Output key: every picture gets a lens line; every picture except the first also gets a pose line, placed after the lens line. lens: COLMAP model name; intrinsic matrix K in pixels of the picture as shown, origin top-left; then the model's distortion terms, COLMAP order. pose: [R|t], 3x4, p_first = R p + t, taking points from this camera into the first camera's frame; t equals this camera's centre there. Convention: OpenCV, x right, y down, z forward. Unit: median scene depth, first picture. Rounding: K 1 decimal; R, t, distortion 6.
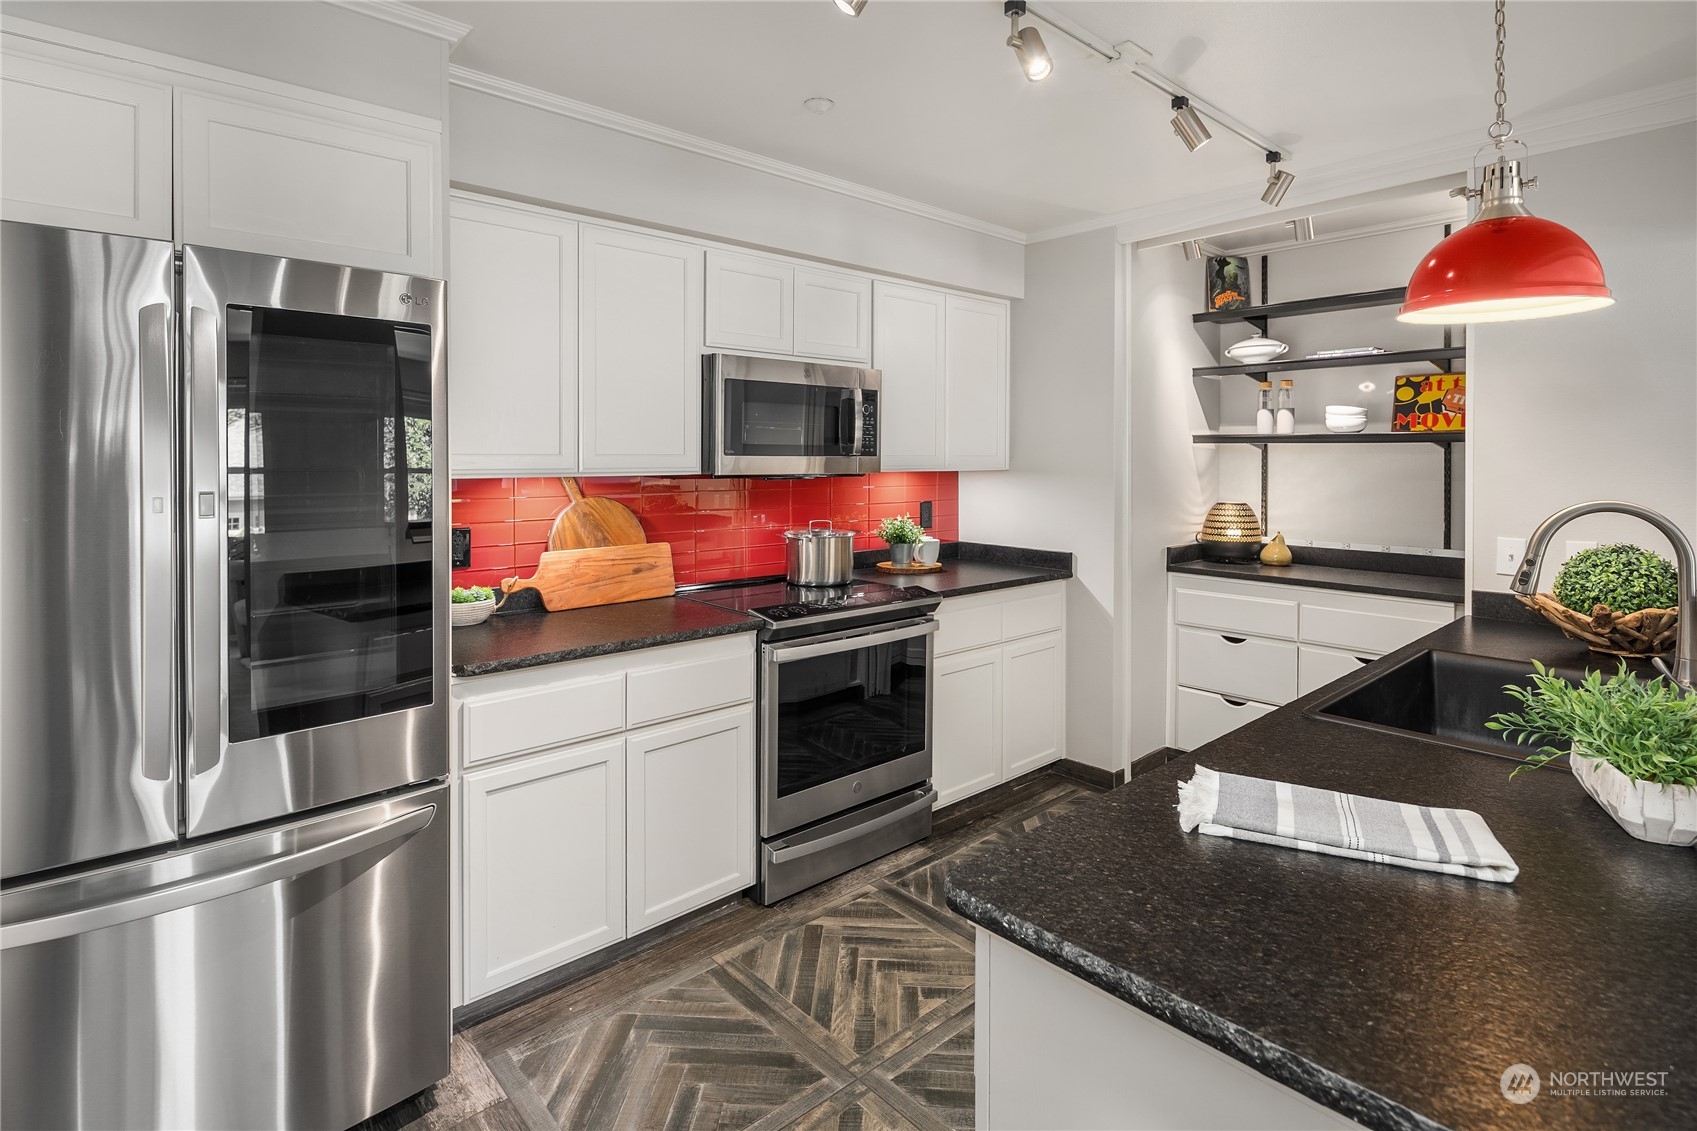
lens RADIAL K [[848.2, 0, 830.0], [0, 848.2, 460.1], [0, 0, 1]] dist [0.005183, -0.005106]
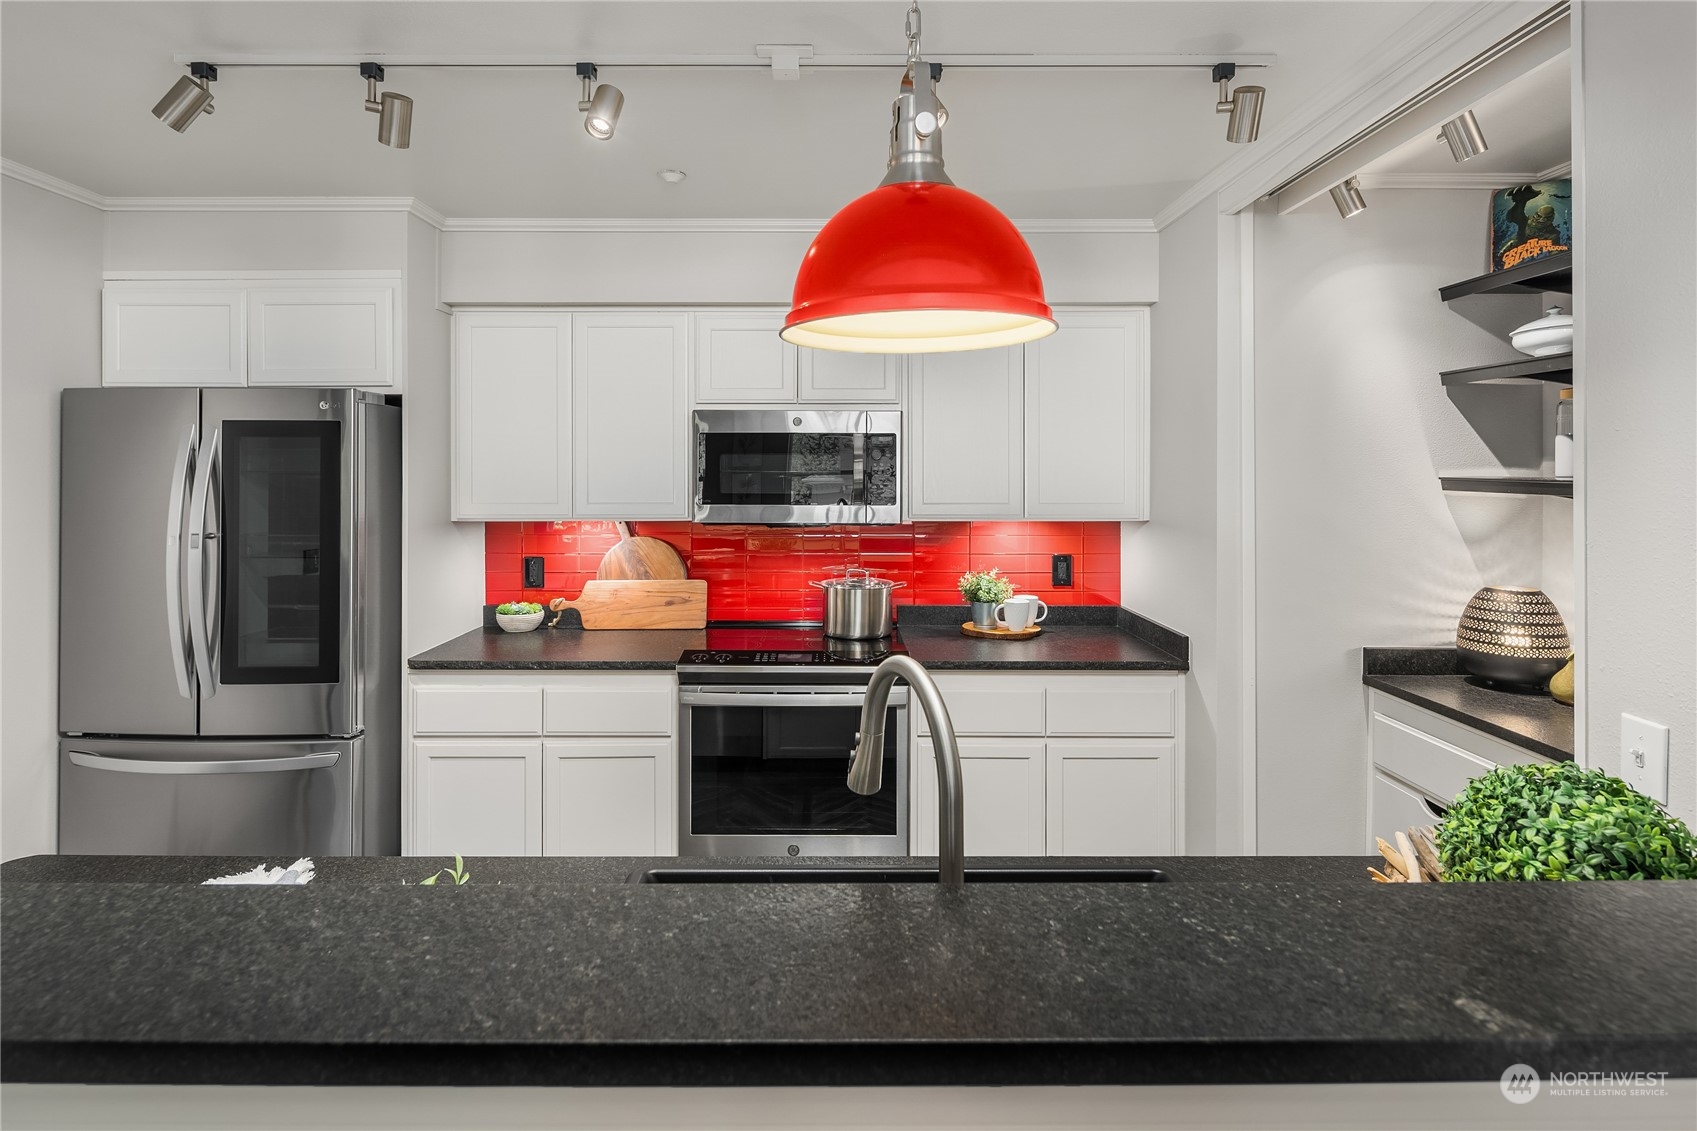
lens RADIAL K [[848.2, 0, 821.9], [0, 848.2, 467.0], [0, 0, 1]] dist [0.005183, -0.005106]
pose [[0.743561, -0.005720, -0.668643, 0.580715], [-0.001390, 0.999948, -0.010099, -0.034670], [0.668666, 0.008439, 0.743515, 0.245373]]
